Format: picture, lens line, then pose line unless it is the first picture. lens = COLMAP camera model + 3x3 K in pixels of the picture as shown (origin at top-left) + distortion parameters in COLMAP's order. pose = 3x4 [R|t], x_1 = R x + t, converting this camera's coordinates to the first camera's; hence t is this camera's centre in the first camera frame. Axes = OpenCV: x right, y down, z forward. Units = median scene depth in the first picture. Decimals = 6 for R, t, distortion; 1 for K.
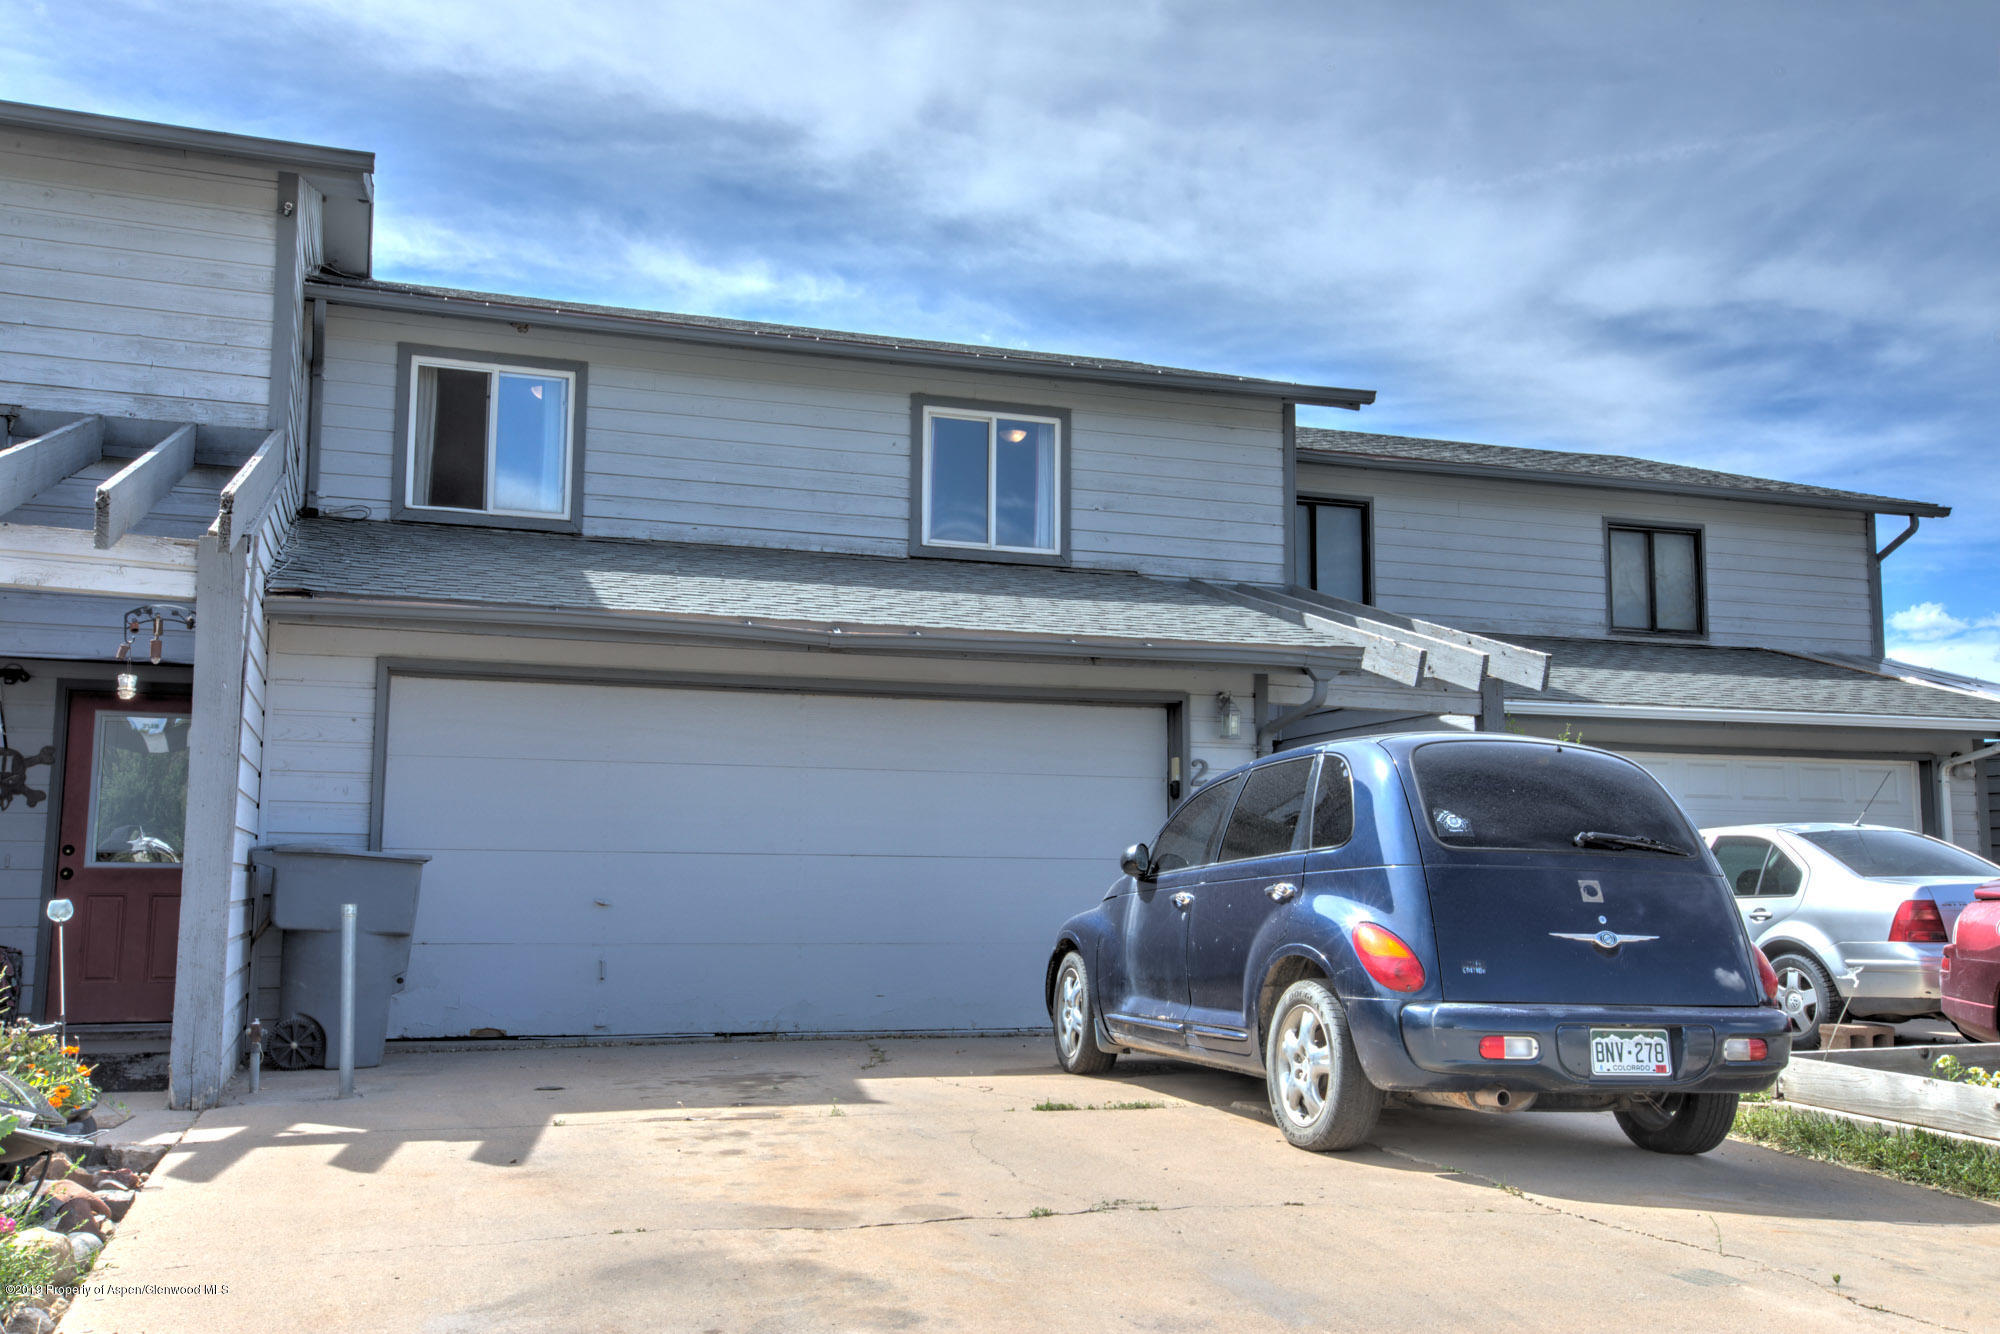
lens RADIAL K [[1690.0, 0, 1003.4], [0, 1690.0, 688.0], [0, 0, 1]] dist [-0.007858, 0.055876]
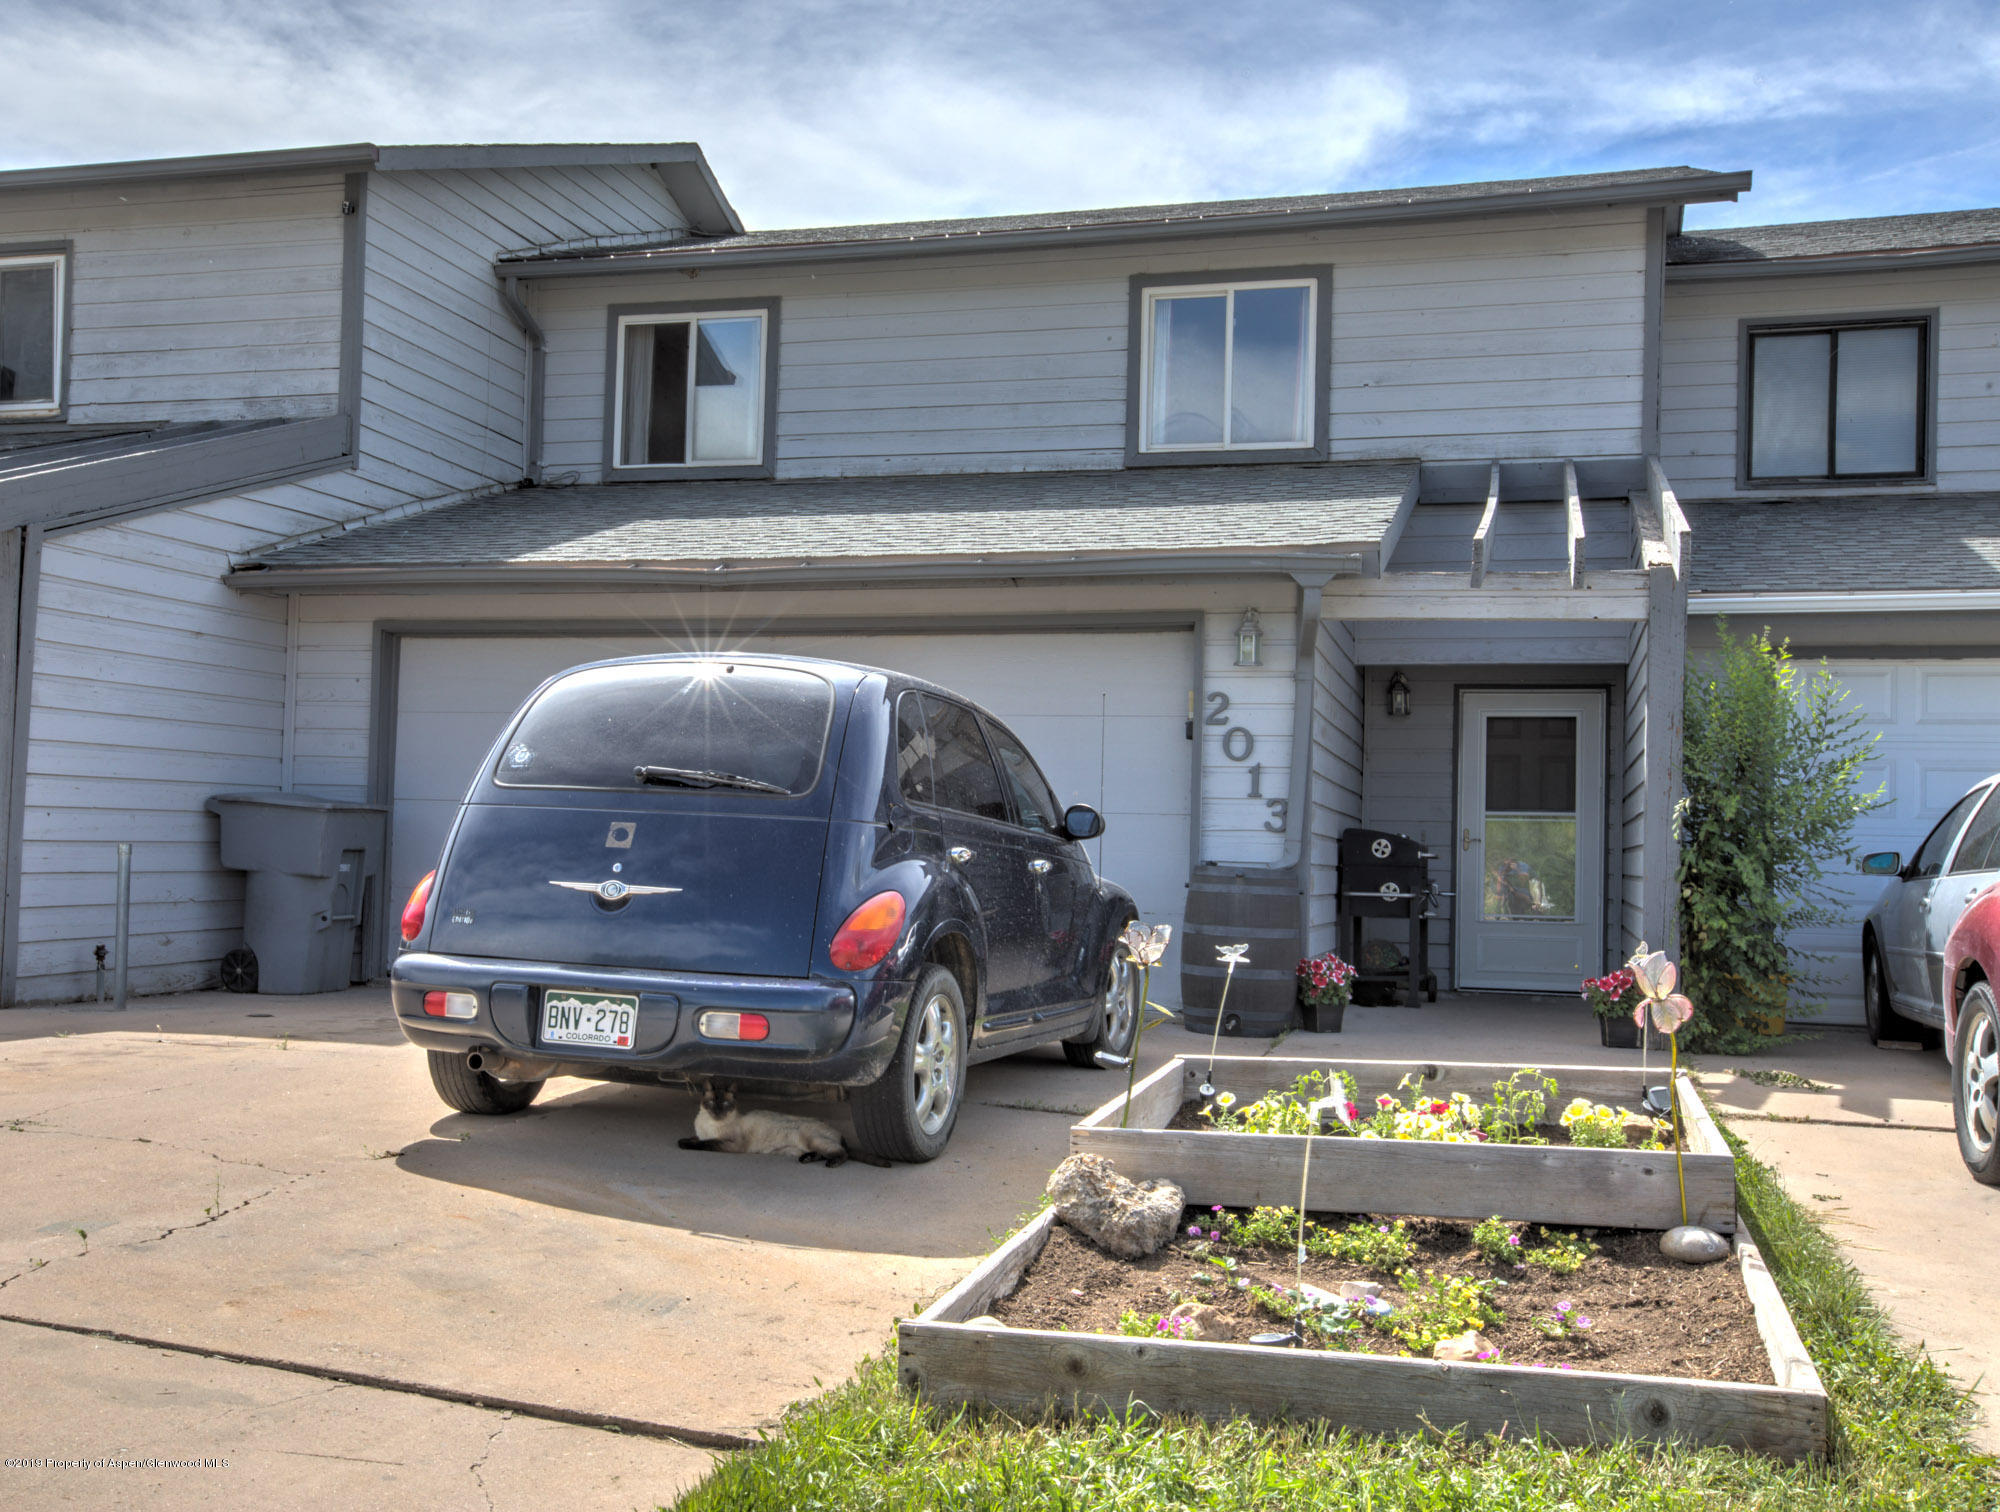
lens RADIAL K [[1971.1, 0, 996.2], [0, 1971.1, 745.8], [0, 0, 1]] dist [0.021055, 0.000000]
pose [[0.832037, -0.015894, -0.554492, 0.490902], [0.047700, 0.997937, 0.042972, 0.019318], [0.552665, -0.062204, 0.831079, 0.129009]]
